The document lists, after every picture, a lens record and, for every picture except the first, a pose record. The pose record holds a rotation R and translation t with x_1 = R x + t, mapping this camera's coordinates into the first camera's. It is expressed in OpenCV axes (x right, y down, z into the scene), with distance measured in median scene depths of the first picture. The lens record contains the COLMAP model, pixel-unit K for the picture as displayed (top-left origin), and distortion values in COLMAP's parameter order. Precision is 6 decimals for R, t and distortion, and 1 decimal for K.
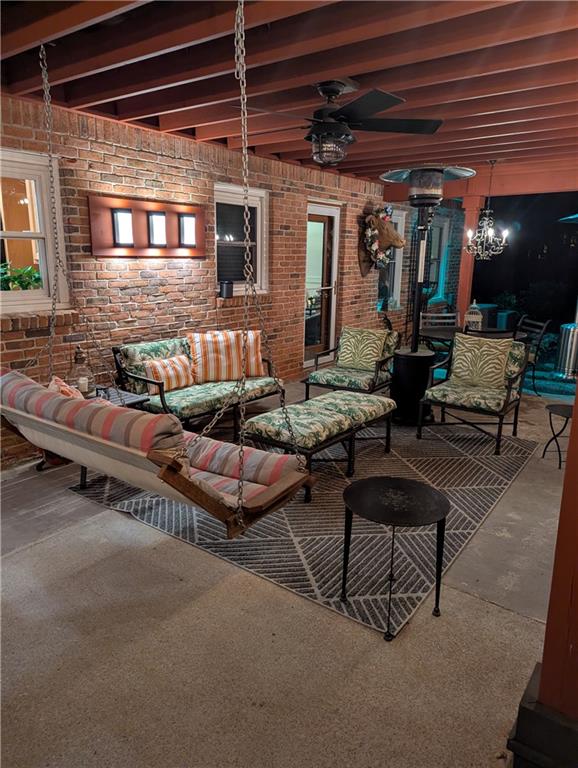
lens RADIAL K [[540.3, 0, 279.7], [0, 540.3, 378.9], [0, 0, 1]] dist [0.059469, -0.045381]
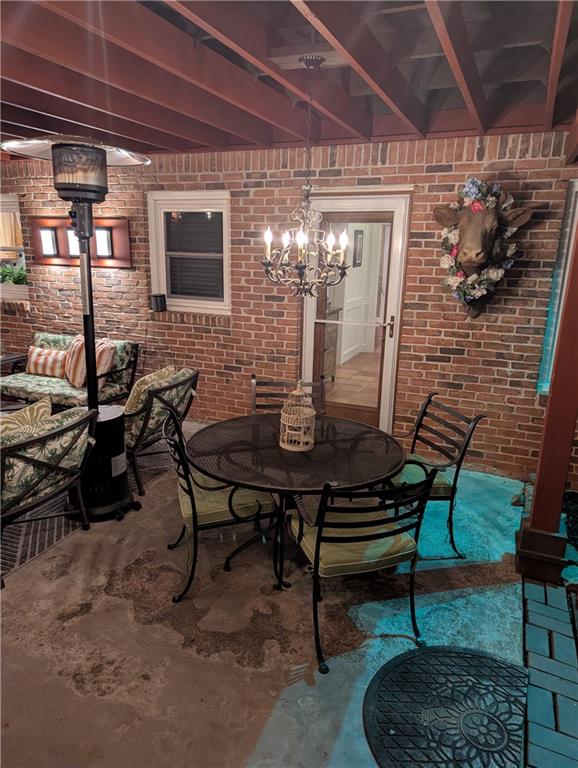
lens RADIAL K [[540.3, 0, 282.4], [0, 540.3, 388.3], [0, 0, 1]] dist [0.059469, -0.045381]
pose [[0.236836, 0.239019, -0.941689, 1.028074], [-0.233209, 0.954913, 0.183723, -0.285247], [0.943145, 0.176098, 0.281900, 1.106006]]
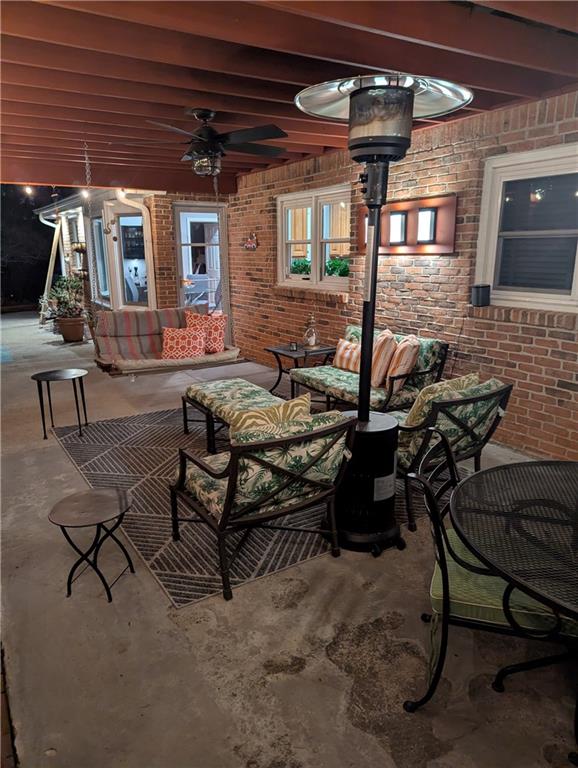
lens RADIAL K [[540.3, 0, 279.5], [0, 540.3, 387.0], [0, 0, 1]] dist [0.059469, -0.045381]
pose [[-0.377171, 0.222224, -0.899088, 0.856442], [-0.202822, 0.927402, 0.314307, -0.265202], [0.903662, 0.300902, -0.304718, 1.169100]]
